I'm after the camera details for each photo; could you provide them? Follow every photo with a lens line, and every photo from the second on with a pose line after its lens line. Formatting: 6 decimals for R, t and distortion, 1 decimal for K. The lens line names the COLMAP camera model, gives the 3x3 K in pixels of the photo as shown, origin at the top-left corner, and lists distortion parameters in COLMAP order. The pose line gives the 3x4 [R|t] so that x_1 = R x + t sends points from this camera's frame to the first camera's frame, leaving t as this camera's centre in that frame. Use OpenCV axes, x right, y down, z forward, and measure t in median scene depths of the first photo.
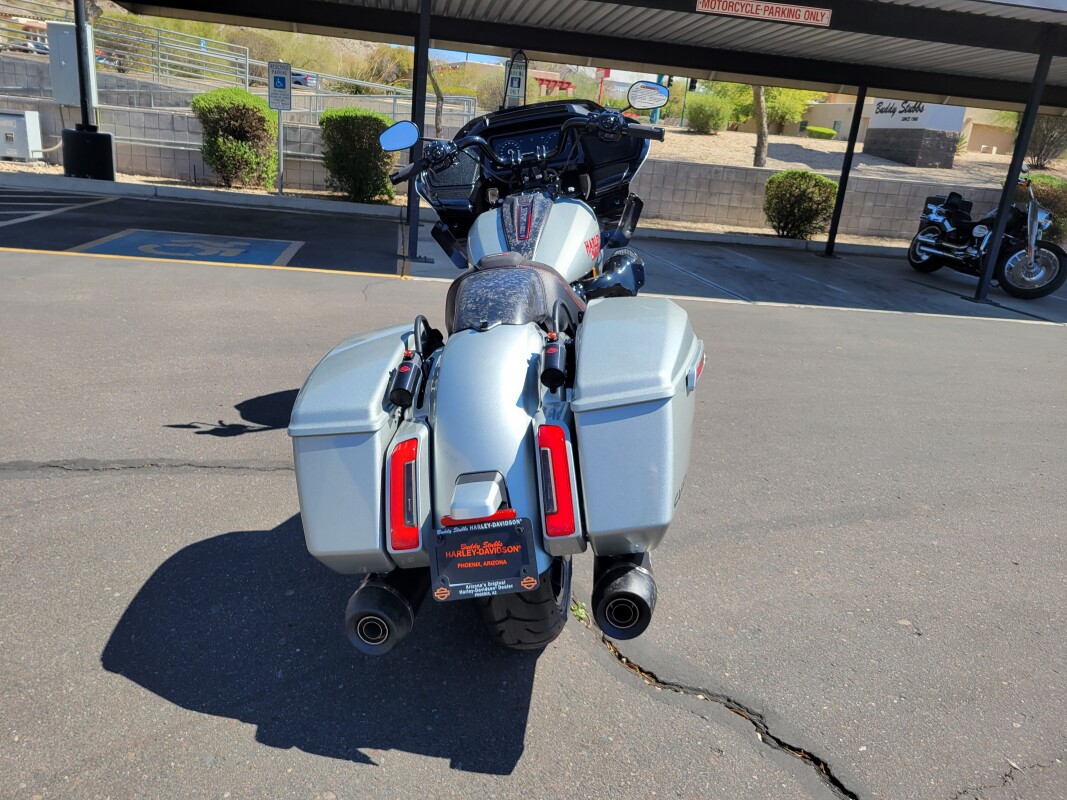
lens RADIAL K [[793.5, 0, 530.4], [0, 793.5, 395.0], [0, 0, 1]] dist [0.040070, -0.027274]
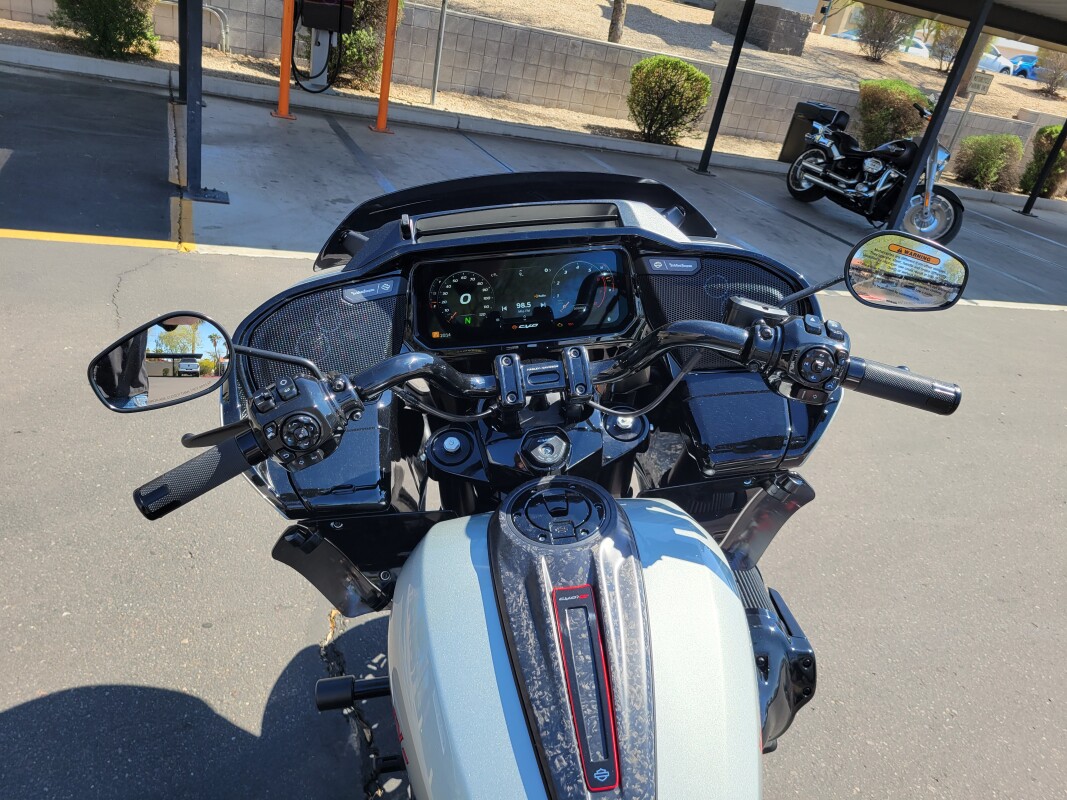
lens RADIAL K [[793.5, 0, 533.9], [0, 793.5, 407.8], [0, 0, 1]] dist [0.040070, -0.027274]
pose [[0.969379, -0.014774, 0.245125, -0.024398], [-0.035750, 0.979065, 0.200384, -0.088544], [-0.242954, -0.203011, 0.948557, 0.159922]]
